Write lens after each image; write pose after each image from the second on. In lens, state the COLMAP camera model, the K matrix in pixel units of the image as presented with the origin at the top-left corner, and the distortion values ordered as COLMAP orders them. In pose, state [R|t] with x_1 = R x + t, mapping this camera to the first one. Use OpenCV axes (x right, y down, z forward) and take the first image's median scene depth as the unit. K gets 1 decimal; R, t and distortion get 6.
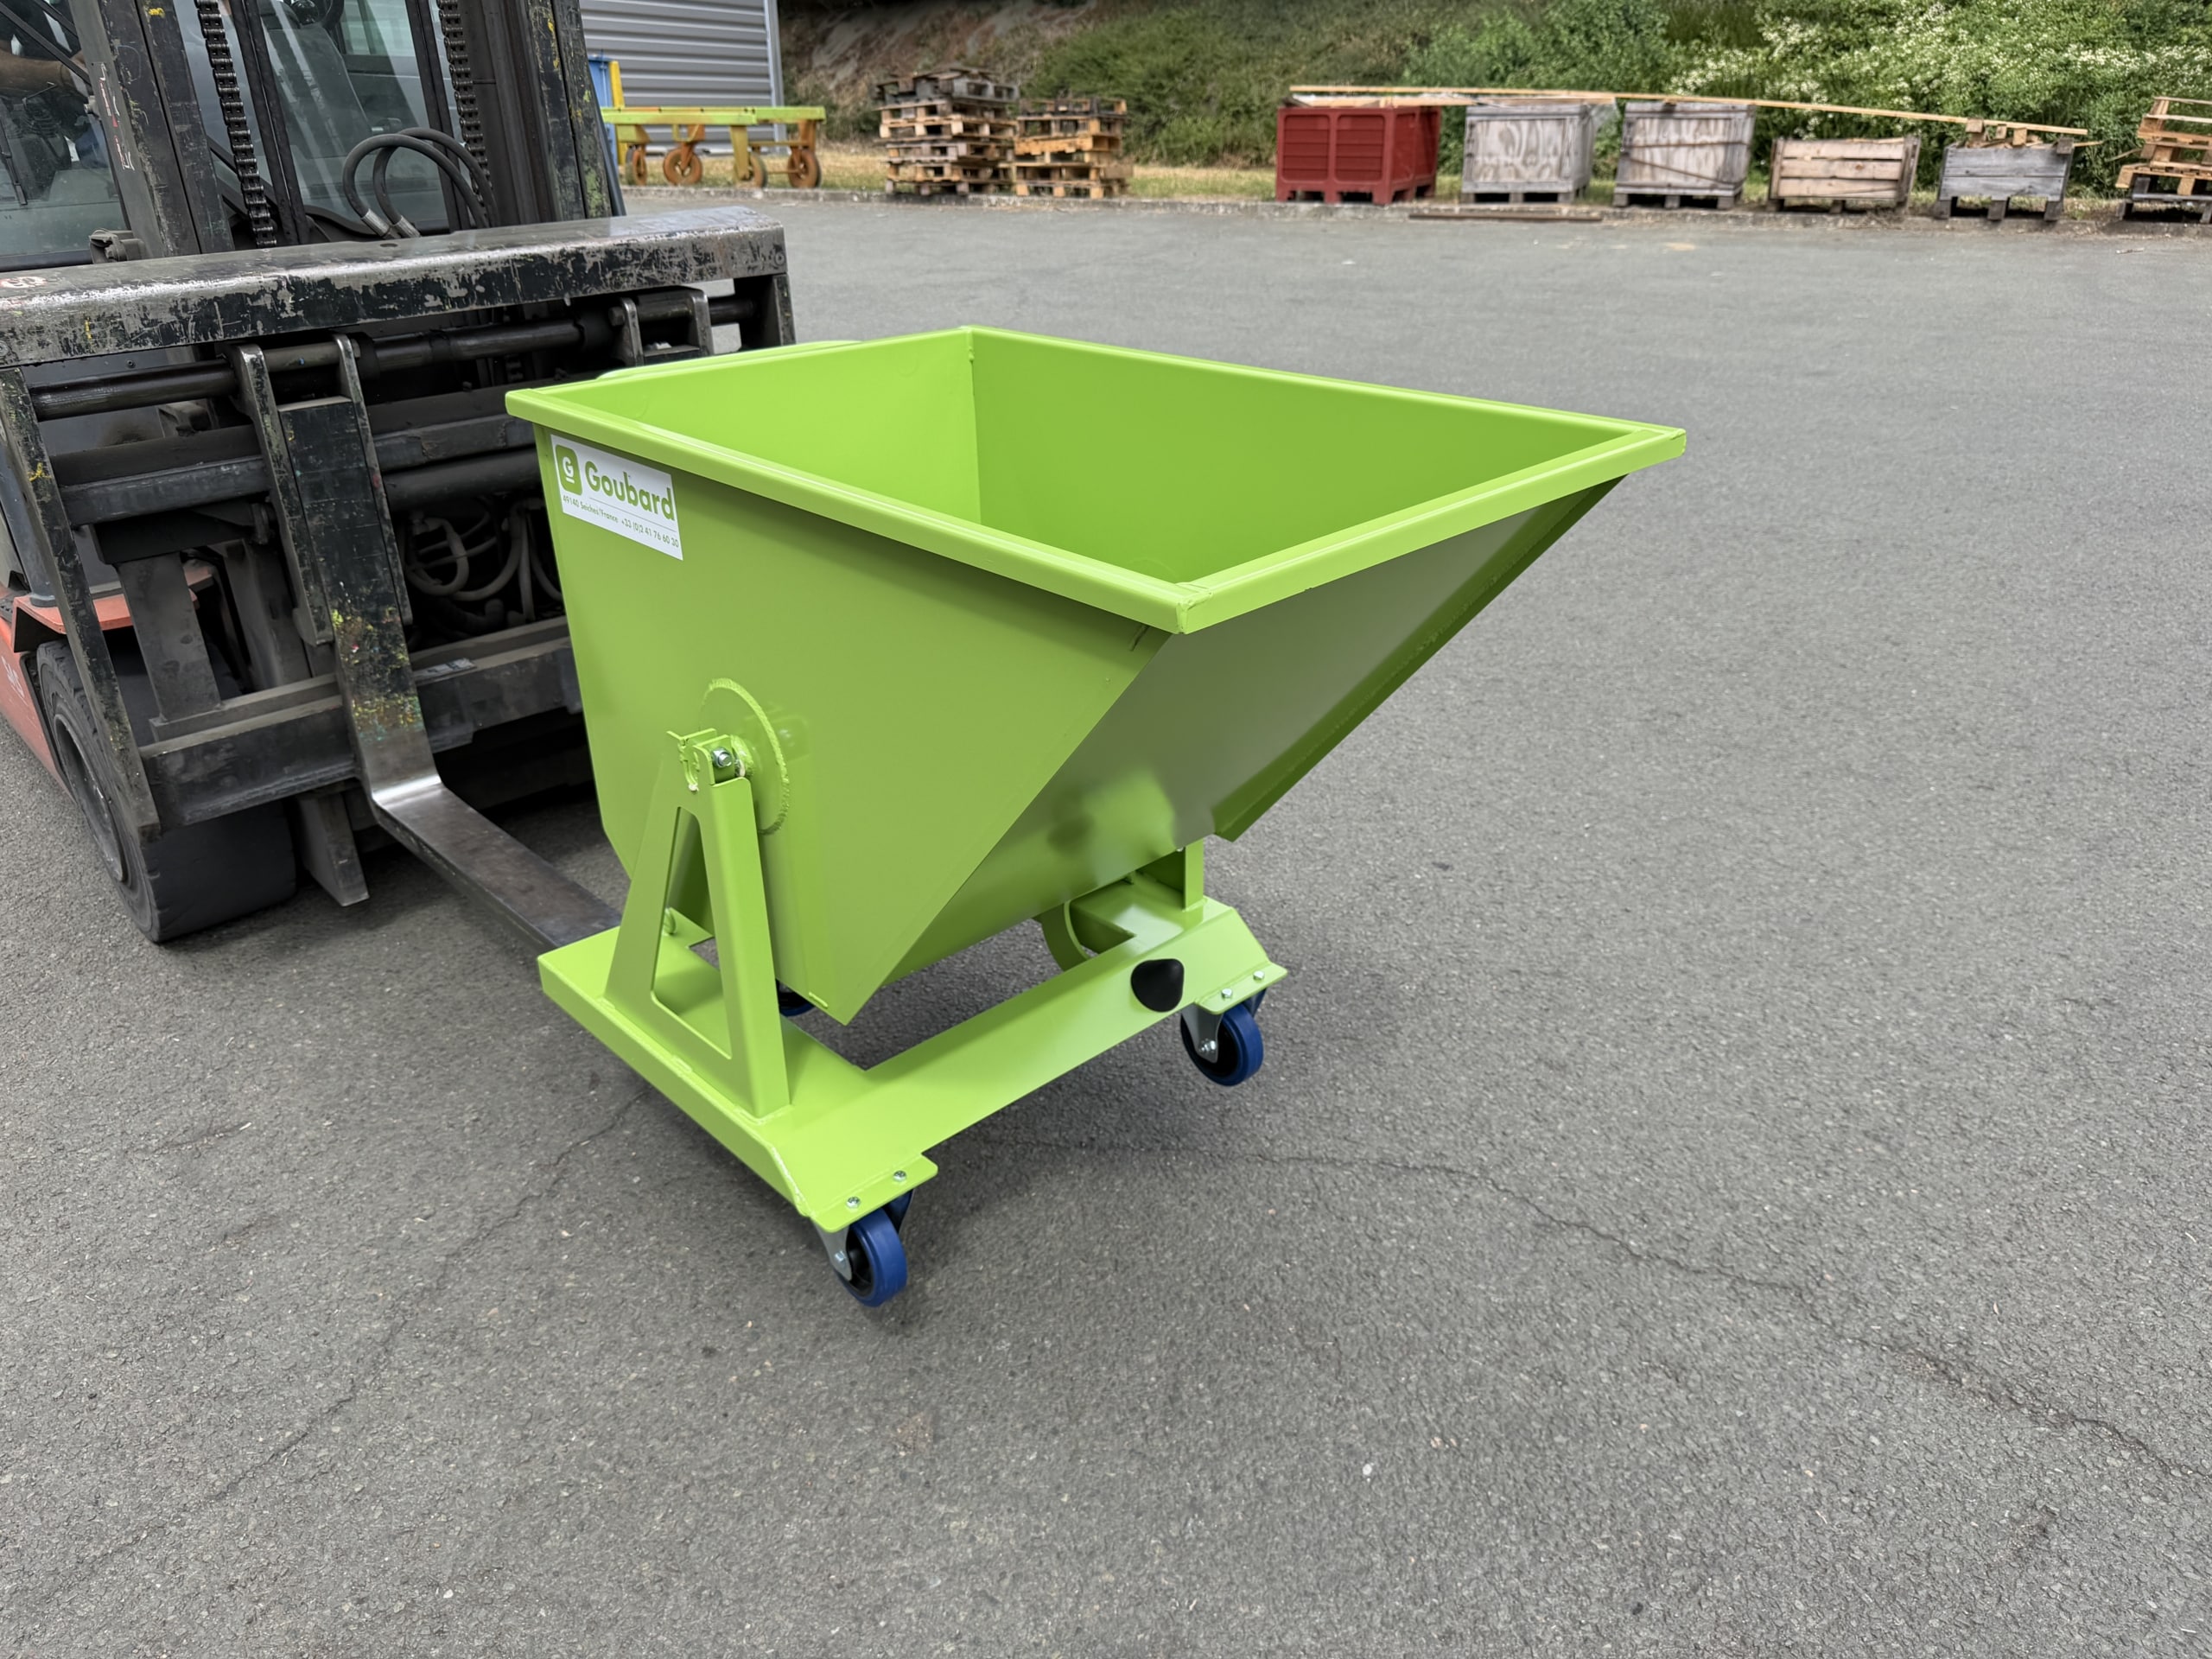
lens RADIAL K [[1565.6, 0, 1111.9], [0, 1565.6, 812.6], [0, 0, 1]] dist [0.002289, -0.011596]
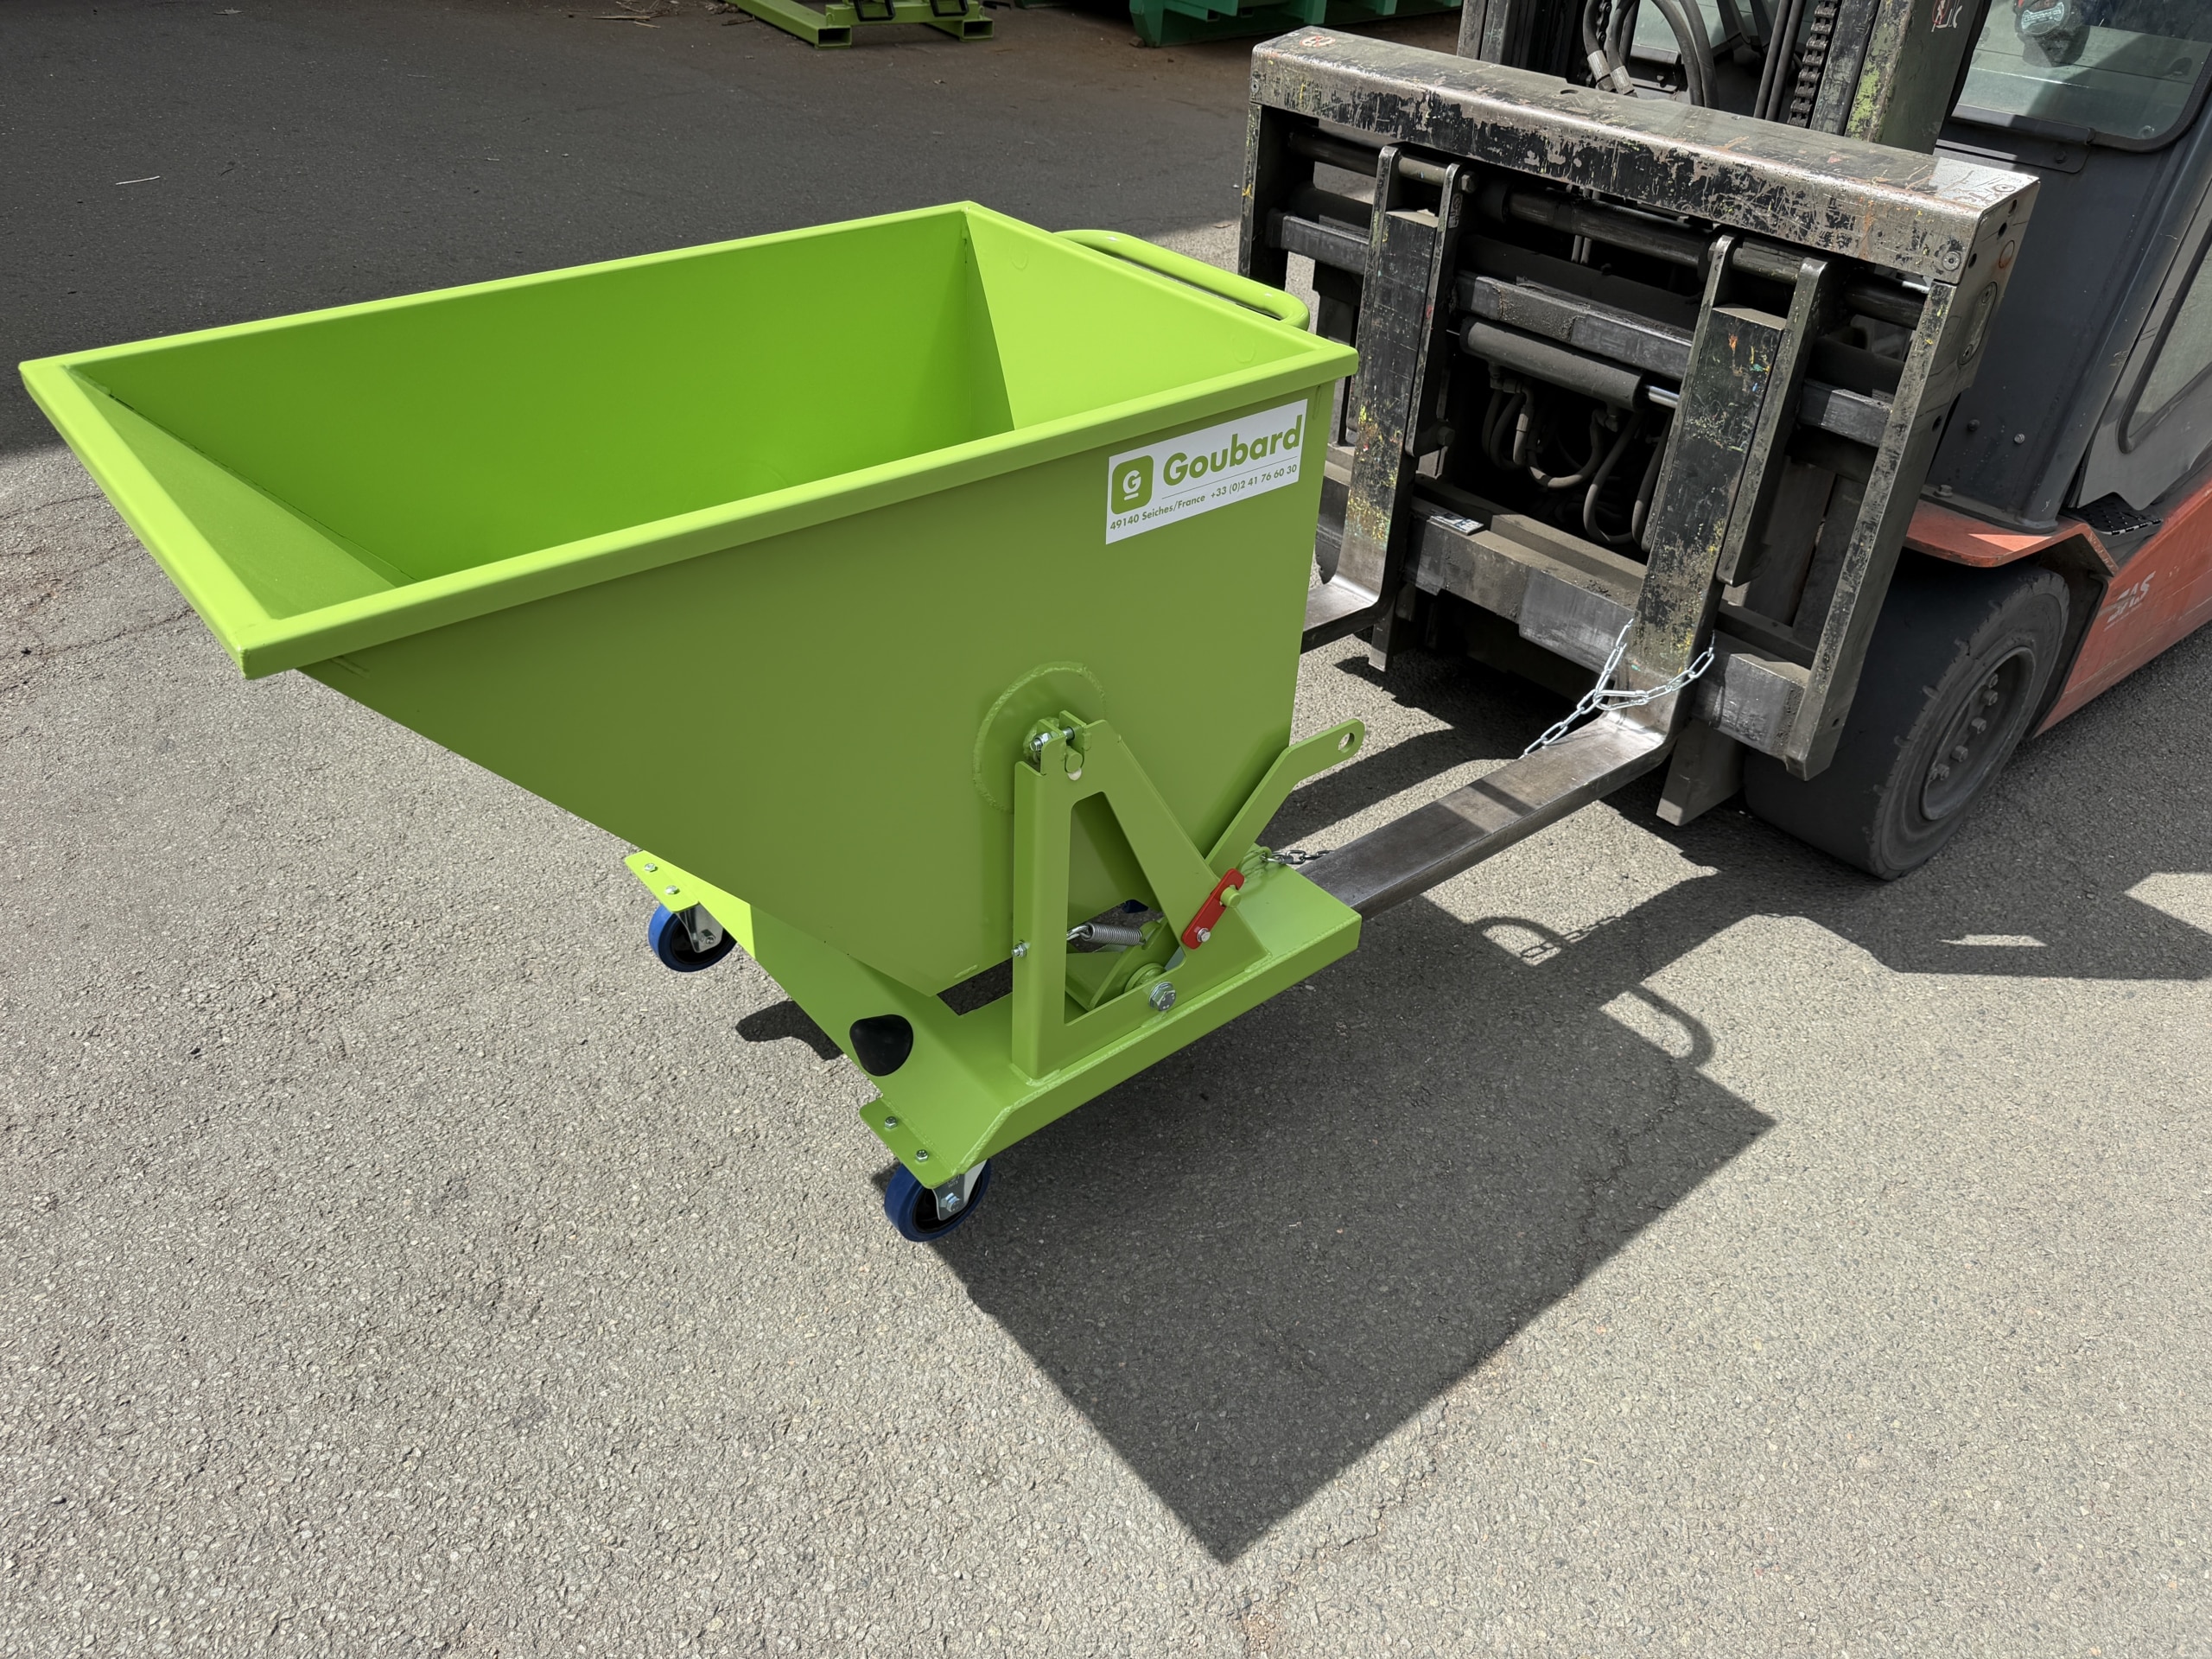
lens RADIAL K [[1565.6, 0, 1097.0], [0, 1565.6, 826.8], [0, 0, 1]] dist [0.002289, -0.011596]
pose [[-0.069617, 0.588219, -0.805699, 0.559737], [-0.469700, 0.693203, 0.546674, -0.431908], [0.880077, 0.416495, 0.228028, 0.713140]]
